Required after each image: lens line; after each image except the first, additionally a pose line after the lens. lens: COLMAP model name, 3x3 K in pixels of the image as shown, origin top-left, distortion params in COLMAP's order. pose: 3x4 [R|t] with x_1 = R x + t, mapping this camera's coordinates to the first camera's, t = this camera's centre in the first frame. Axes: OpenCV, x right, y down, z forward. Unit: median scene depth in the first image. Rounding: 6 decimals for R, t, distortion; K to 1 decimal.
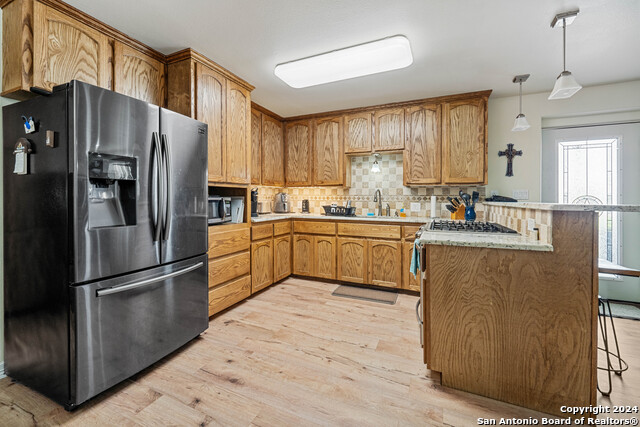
lens RADIAL K [[263.8, 0, 319.1], [0, 263.8, 198.4], [0, 0, 1]] dist [-0.000602, -0.000763]
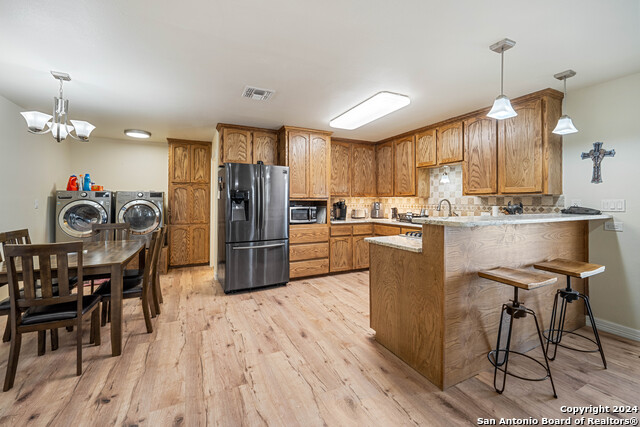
lens RADIAL K [[263.8, 0, 319.1], [0, 263.8, 198.4], [0, 0, 1]] dist [-0.000602, -0.000763]
pose [[0.769935, -0.011688, -0.638015, 0.575942], [0.002479, 0.999879, -0.015325, -0.025414], [0.638117, 0.010218, 0.769872, -0.161584]]
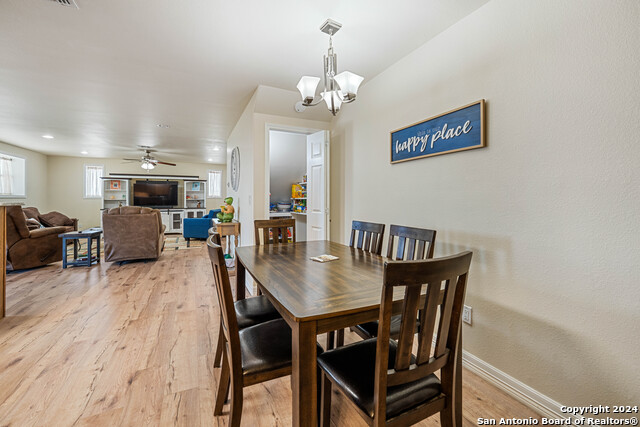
lens RADIAL K [[263.8, 0, 319.1], [0, 263.8, 198.4], [0, 0, 1]] dist [-0.000602, -0.000763]
pose [[-0.762267, -0.000850, 0.647262, -0.804206], [-0.001519, 0.999999, -0.000476, -0.004353], [-0.647261, -0.001346, -0.762268, 0.397540]]
